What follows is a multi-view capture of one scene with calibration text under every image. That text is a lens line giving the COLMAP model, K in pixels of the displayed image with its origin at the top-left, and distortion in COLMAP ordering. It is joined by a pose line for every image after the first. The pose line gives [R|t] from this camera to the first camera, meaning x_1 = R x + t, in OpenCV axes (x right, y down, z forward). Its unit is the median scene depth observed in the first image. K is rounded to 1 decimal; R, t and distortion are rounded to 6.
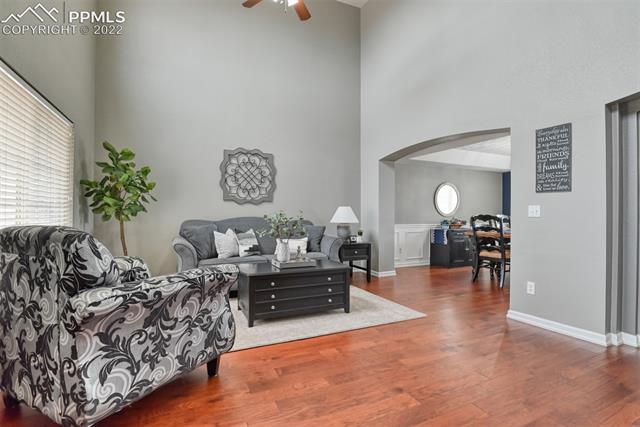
lens RADIAL K [[311.9, 0, 320.0], [0, 311.9, 213.5], [0, 0, 1]] dist [-0.020624, -0.000677]
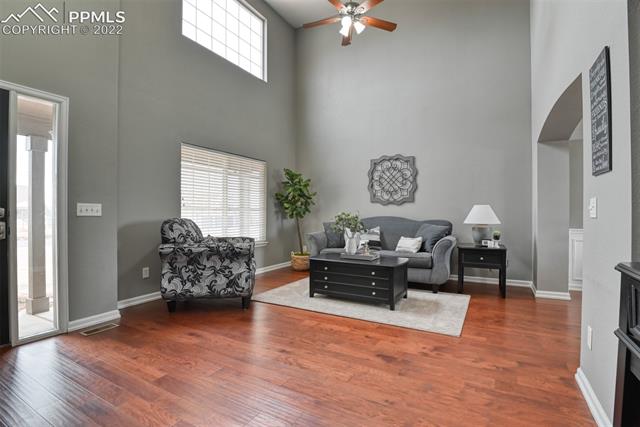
lens RADIAL K [[311.9, 0, 320.0], [0, 311.9, 213.5], [0, 0, 1]] dist [-0.020624, -0.000677]
pose [[0.582840, -0.002019, -0.812585, 0.580151], [0.000869, 0.999998, -0.001862, 0.003156], [0.812587, 0.000379, 0.582840, 0.159336]]
